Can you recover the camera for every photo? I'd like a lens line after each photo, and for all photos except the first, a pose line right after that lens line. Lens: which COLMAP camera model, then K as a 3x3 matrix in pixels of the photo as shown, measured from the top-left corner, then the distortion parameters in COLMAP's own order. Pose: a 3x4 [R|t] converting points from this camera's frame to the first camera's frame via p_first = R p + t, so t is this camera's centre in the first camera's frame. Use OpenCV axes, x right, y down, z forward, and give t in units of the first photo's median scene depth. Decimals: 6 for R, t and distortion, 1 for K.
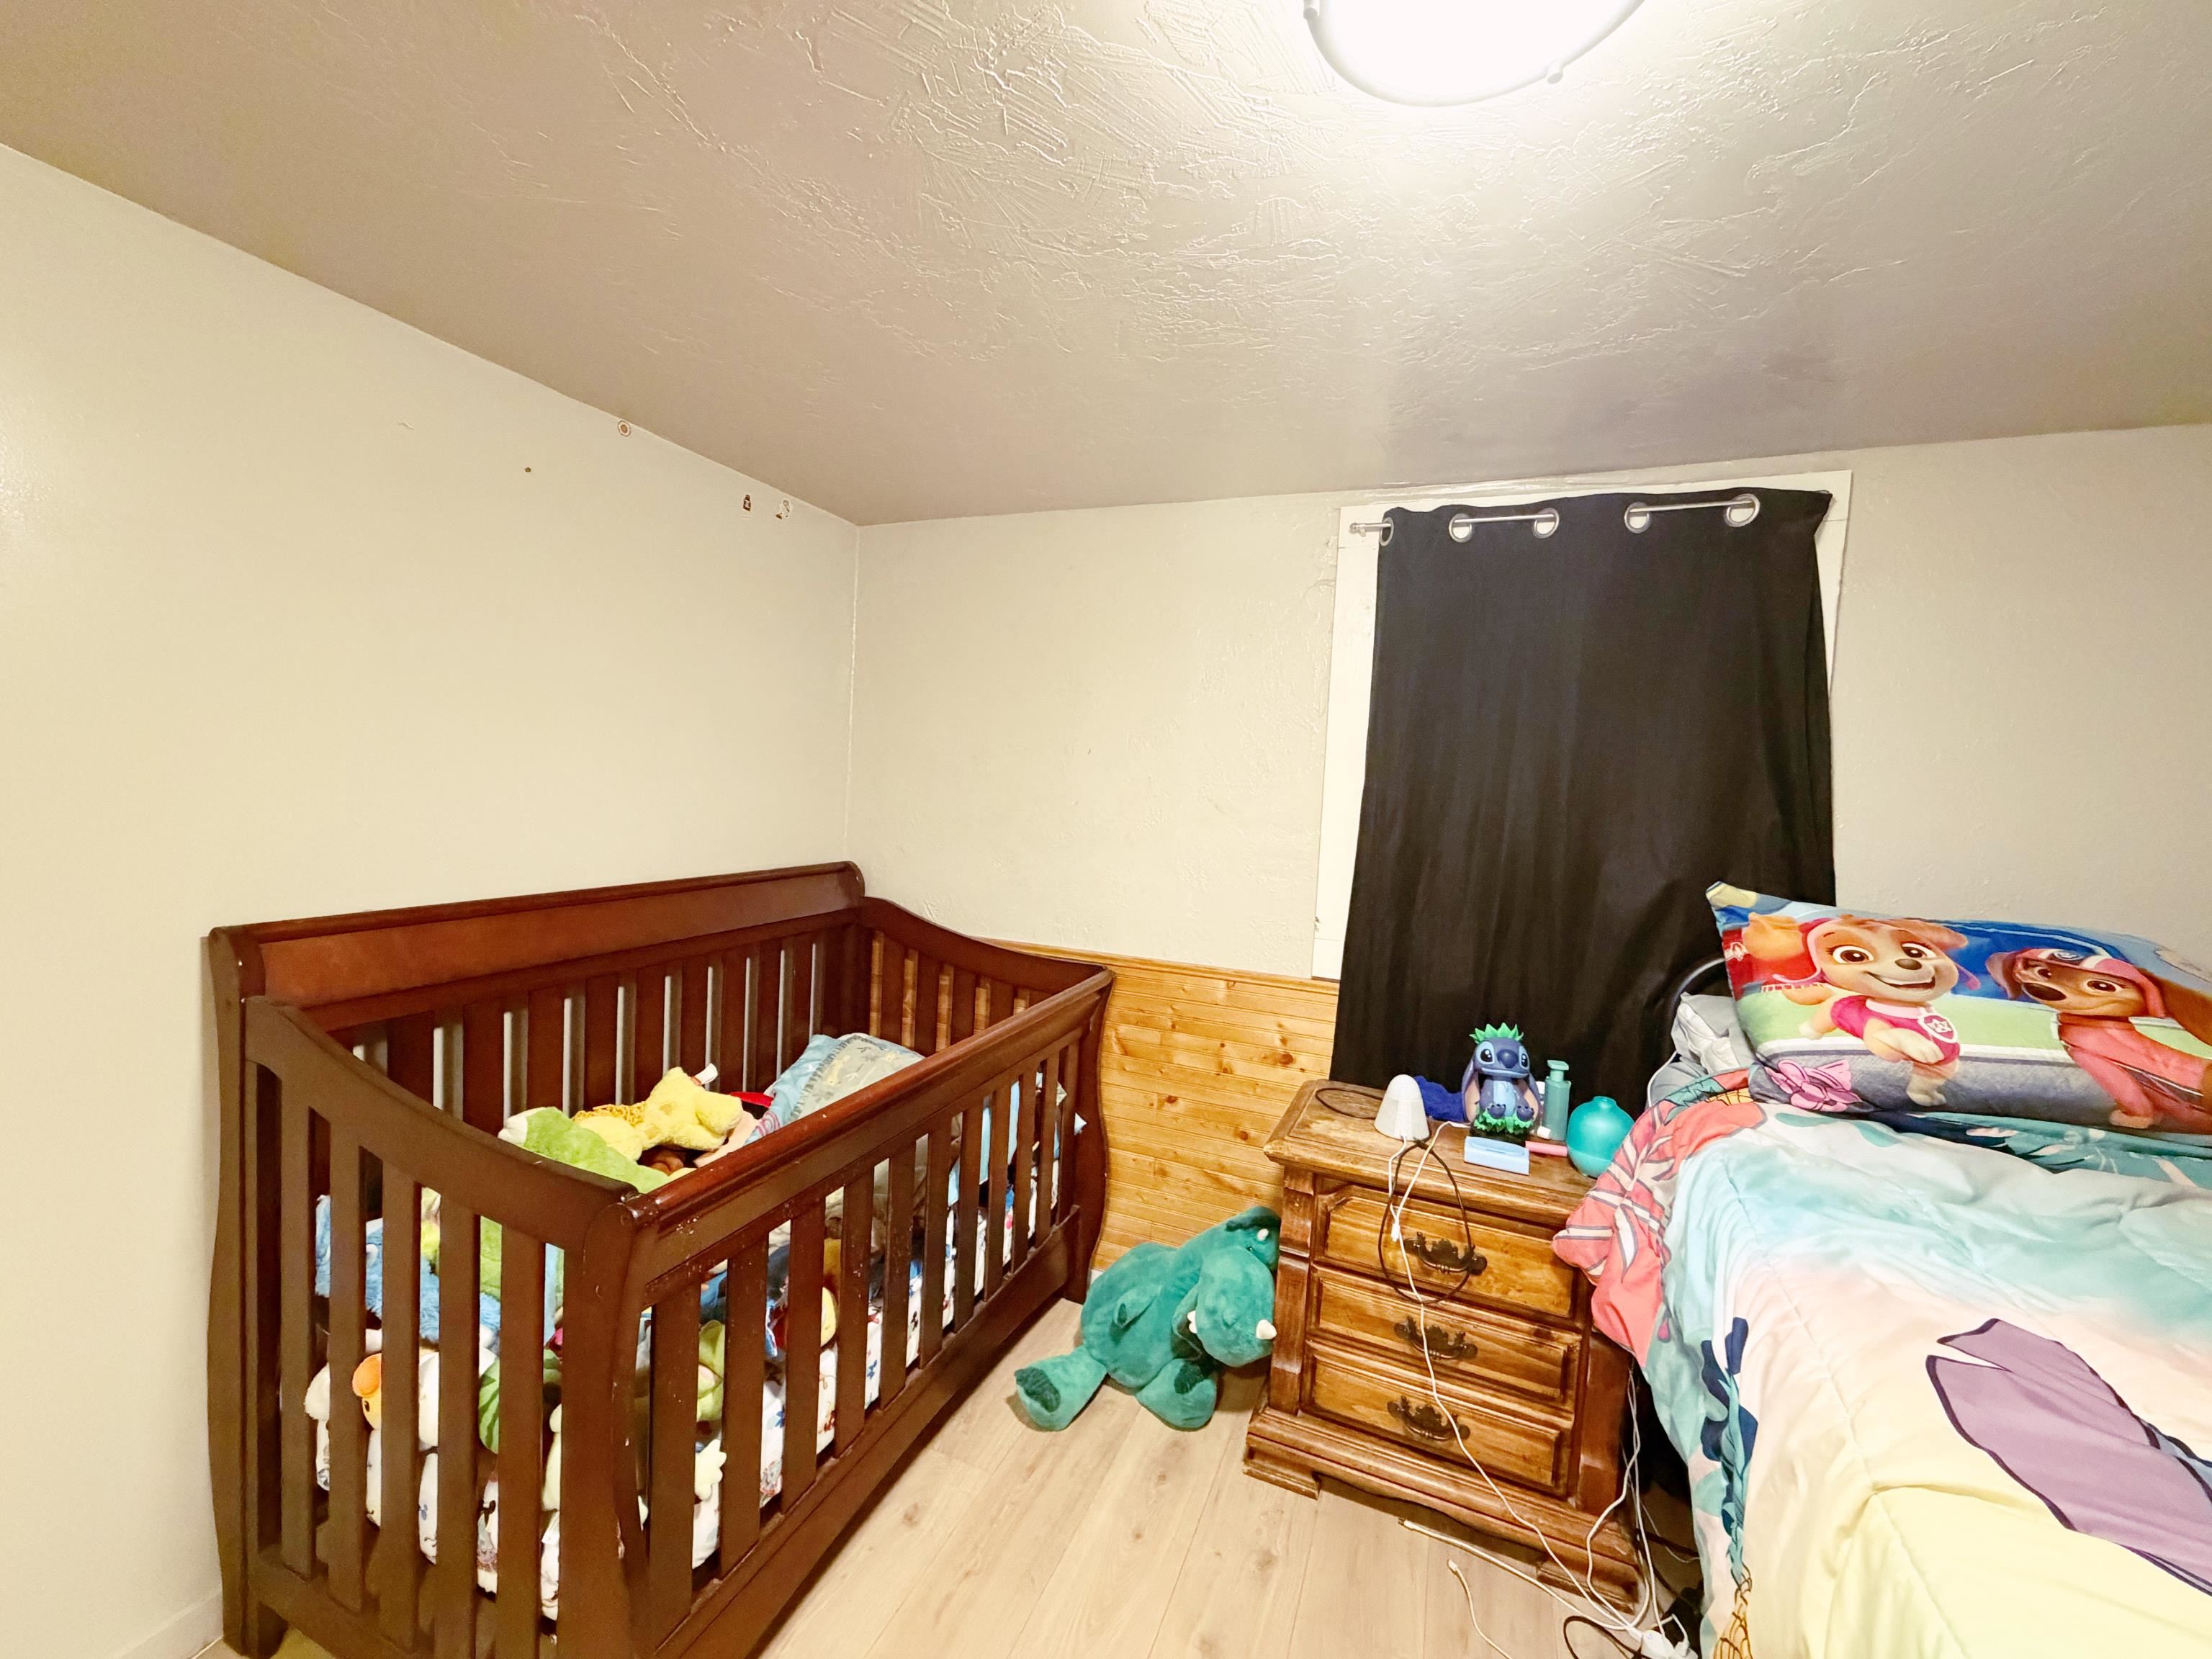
lens RADIAL K [[881.0, 0, 1102.8], [0, 881.0, 831.6], [0, 0, 1]] dist [0.000115, 0.000315]
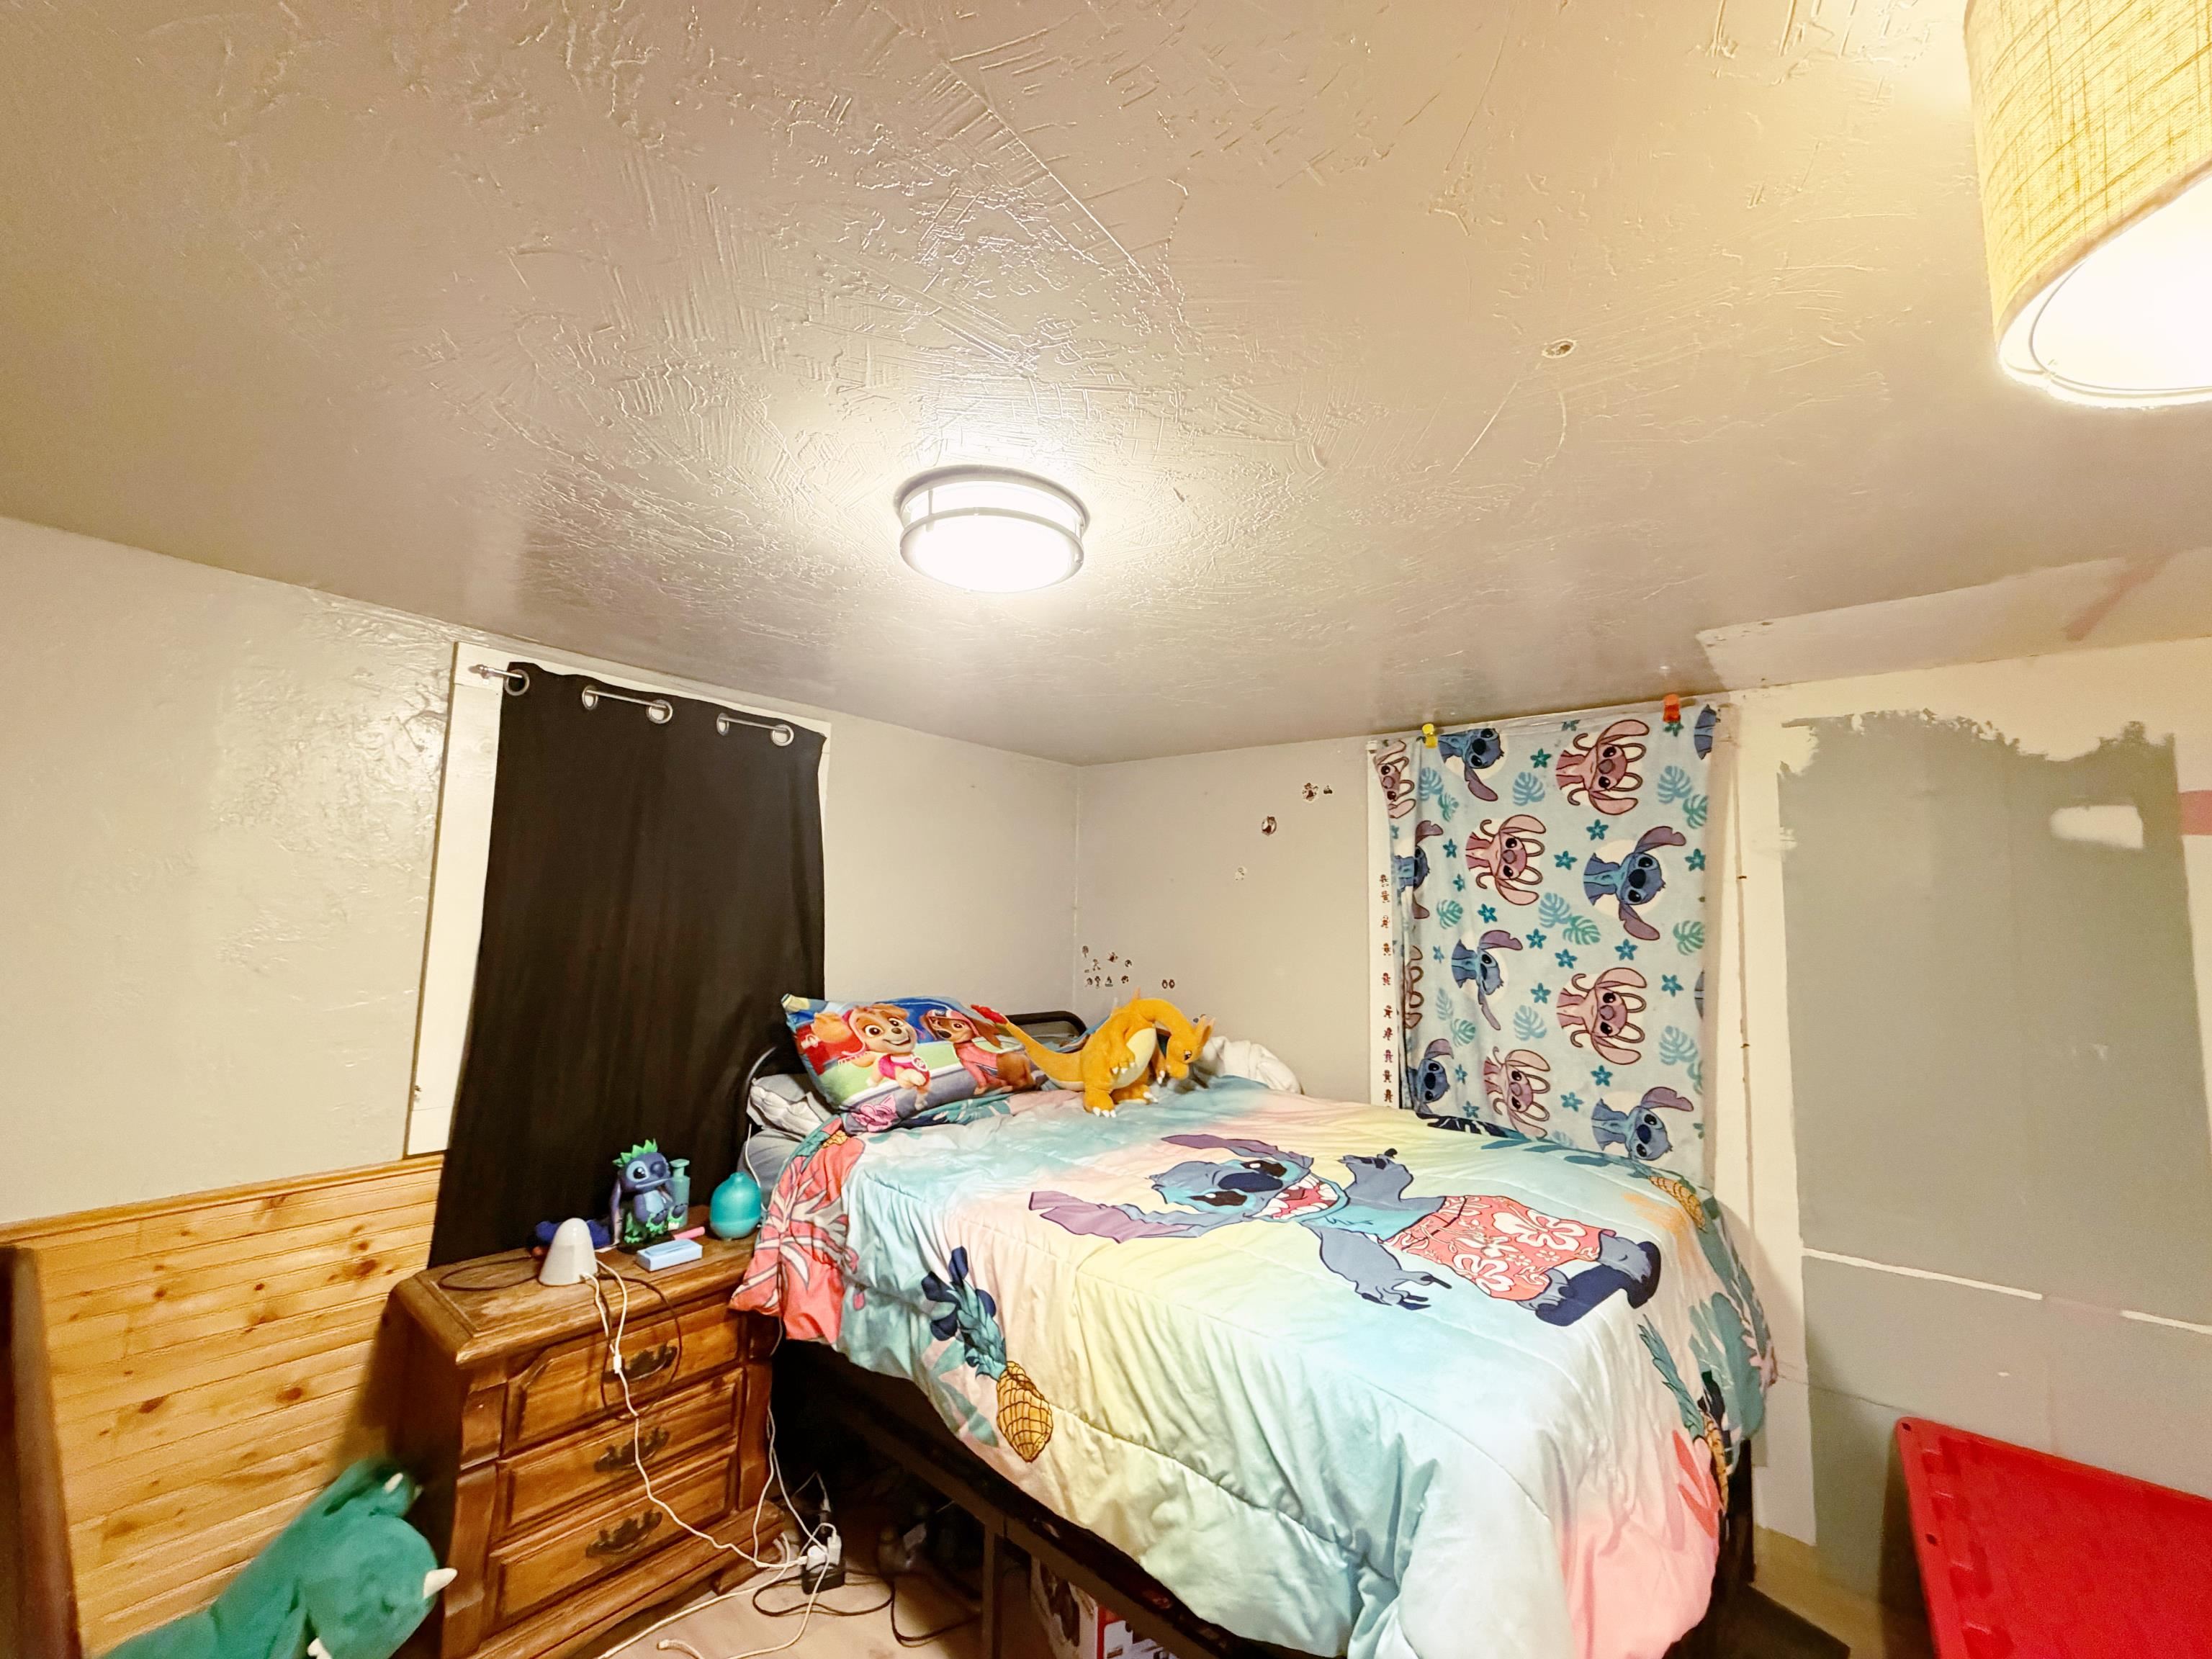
lens RADIAL K [[881.0, 0, 1105.1], [0, 881.0, 831.6], [0, 0, 1]] dist [0.000115, 0.000315]
pose [[0.270128, 0.051530, 0.961445, -0.557085], [0.037866, 0.997226, -0.064086, -0.095818], [-0.962080, 0.053717, 0.267427, 0.107393]]
